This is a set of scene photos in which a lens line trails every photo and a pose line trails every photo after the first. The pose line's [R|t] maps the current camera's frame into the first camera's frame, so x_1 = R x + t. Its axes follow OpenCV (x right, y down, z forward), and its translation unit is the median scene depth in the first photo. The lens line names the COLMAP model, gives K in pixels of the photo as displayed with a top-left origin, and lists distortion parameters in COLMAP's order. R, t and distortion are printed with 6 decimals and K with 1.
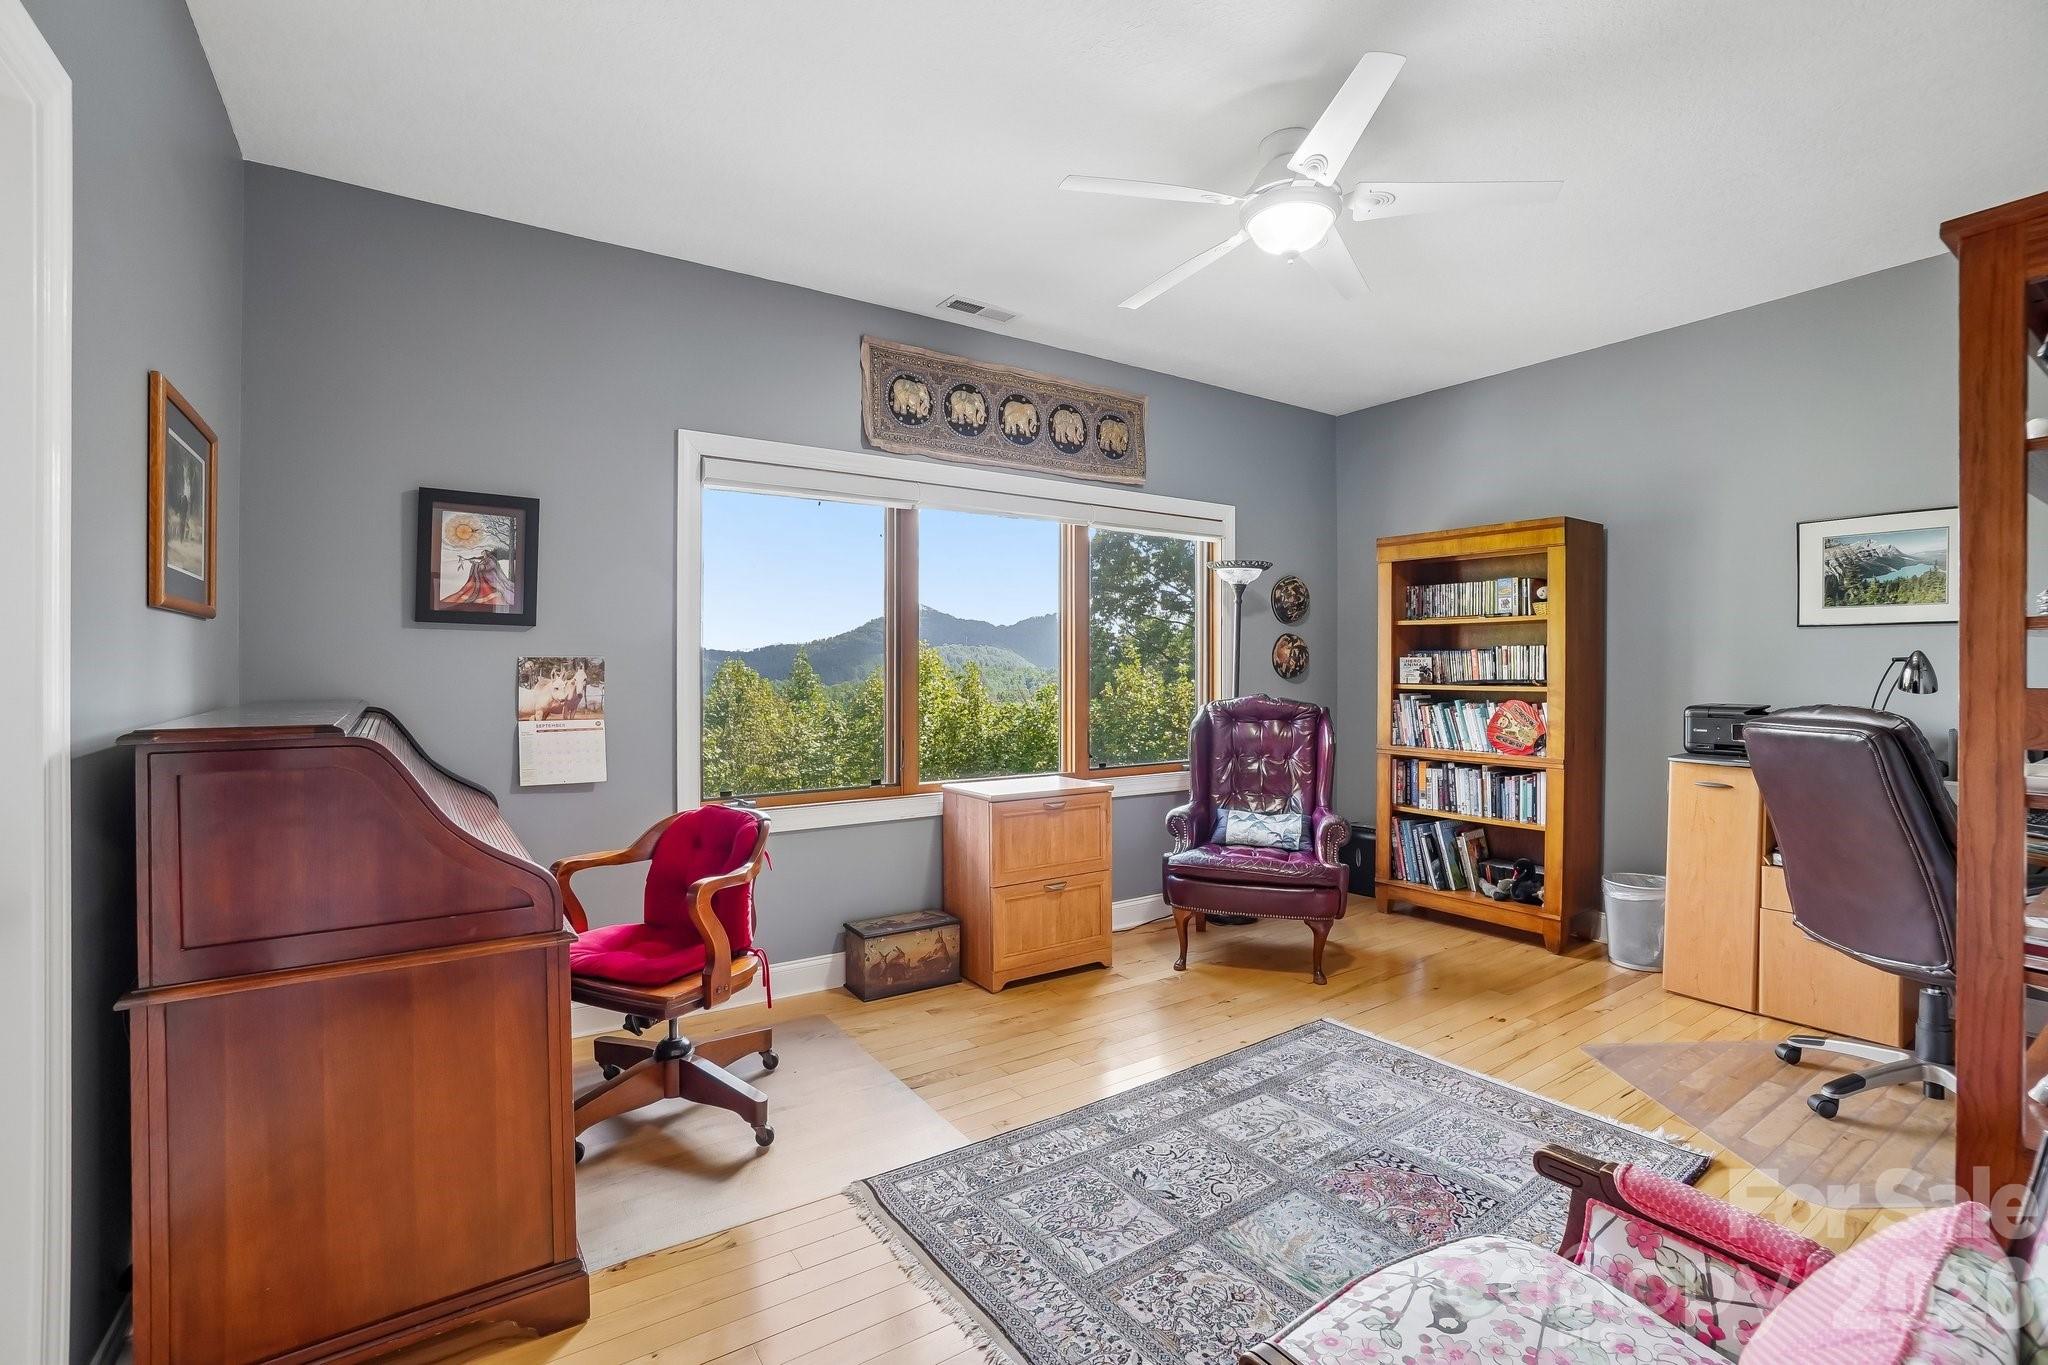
lens RADIAL K [[909.1, 0, 1023.0], [0, 909.1, 676.2], [0, 0, 1]] dist [-0.062651, 0.023253]
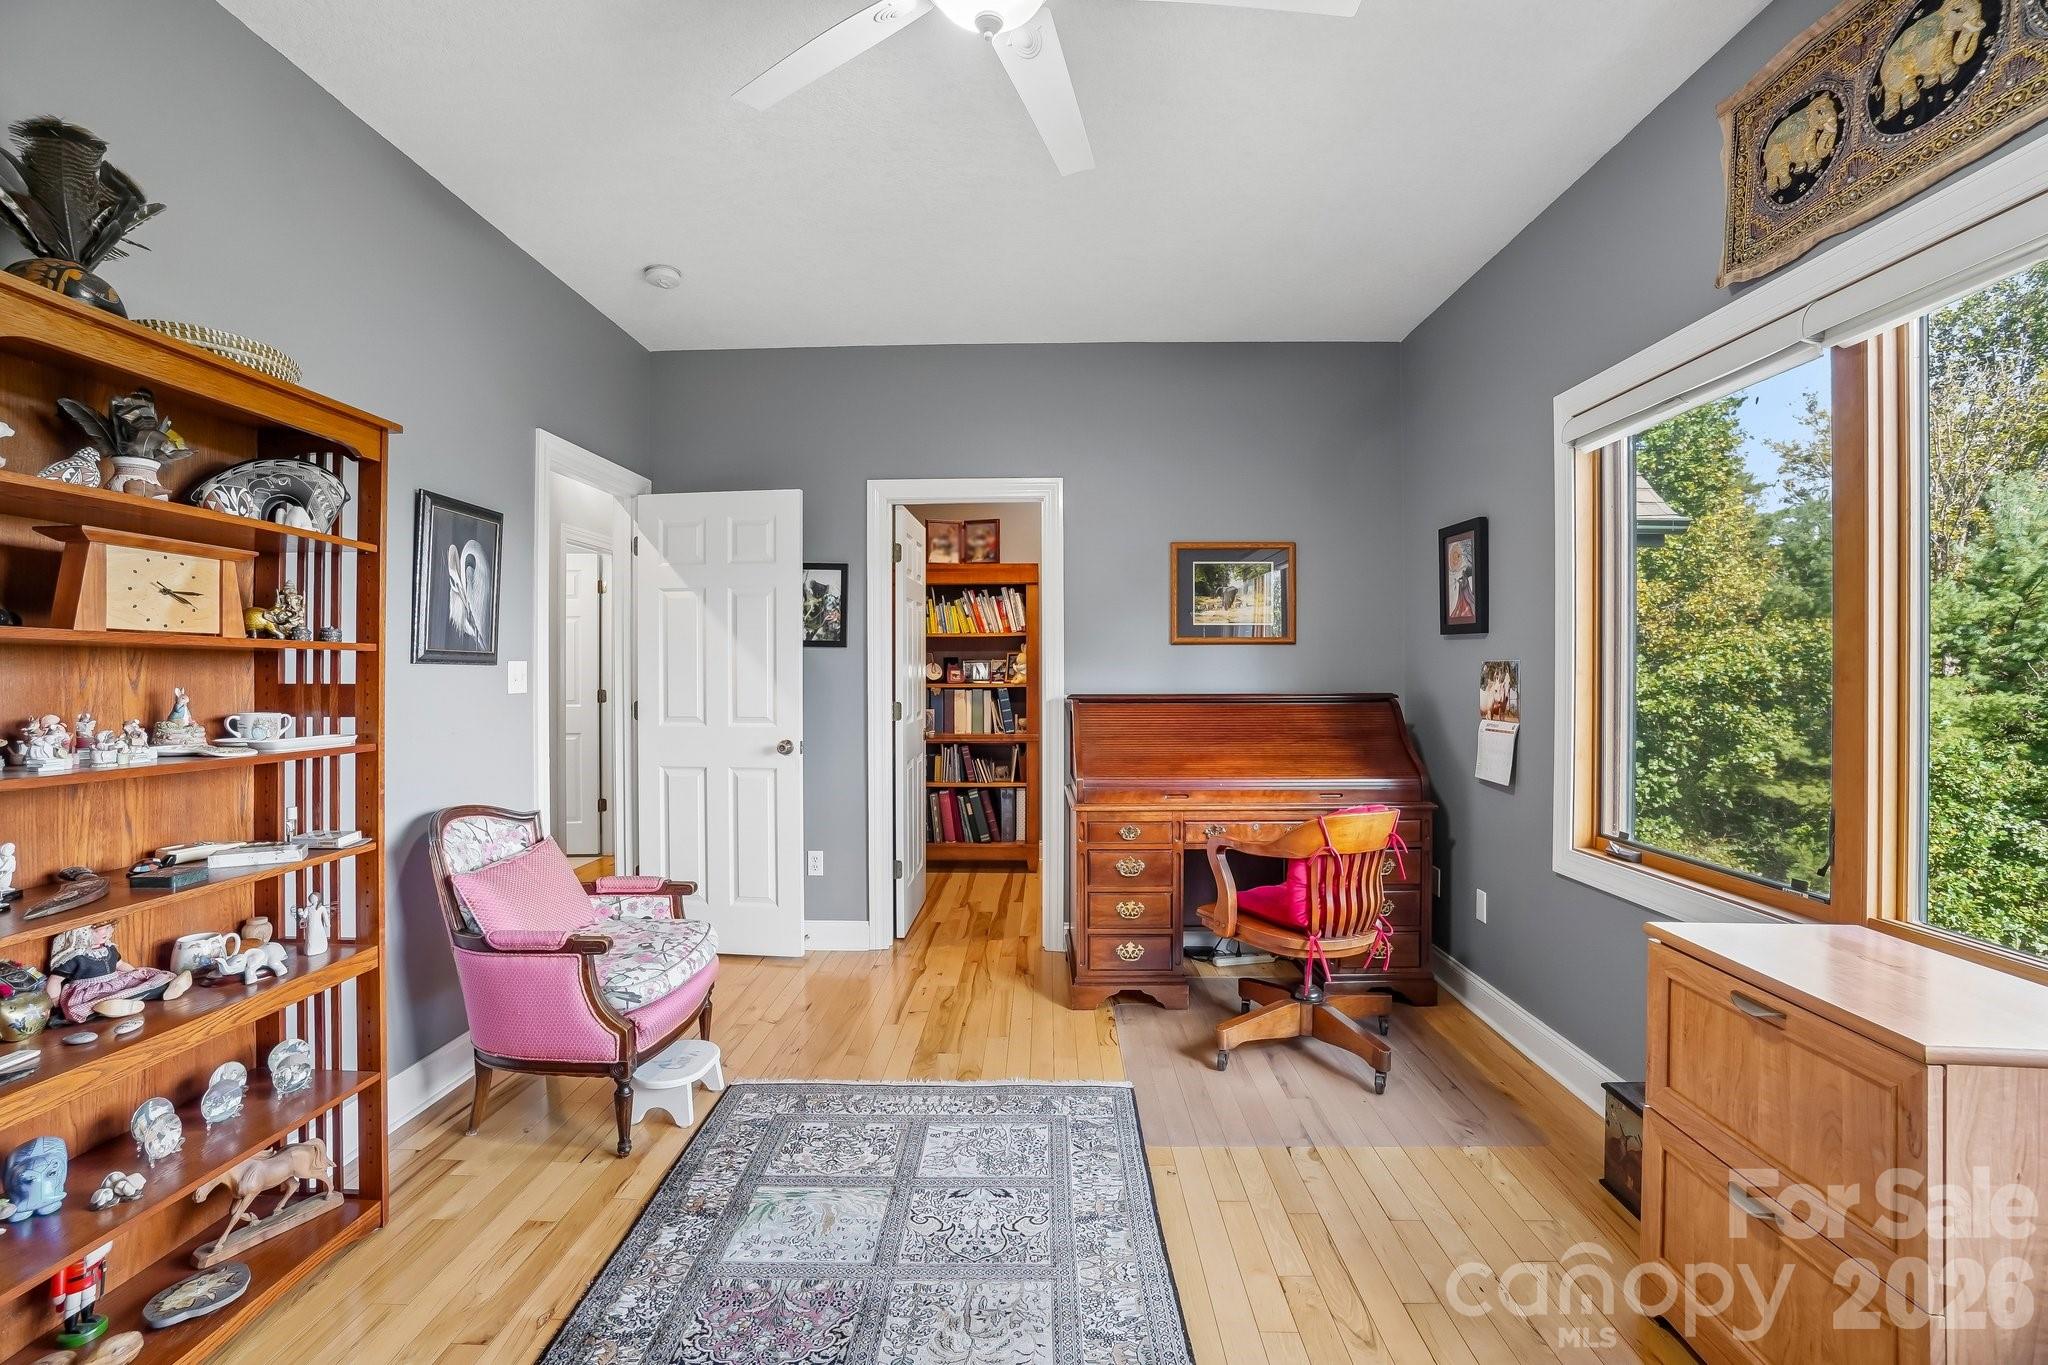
lens RADIAL K [[909.1, 0, 1023.0], [0, 909.1, 676.2], [0, 0, 1]] dist [-0.062651, 0.023253]
pose [[-0.581911, 0.008782, -0.813205, 0.688310], [-0.003324, 0.999908, 0.013178, -0.016002], [0.813246, 0.010372, -0.581828, 1.200264]]
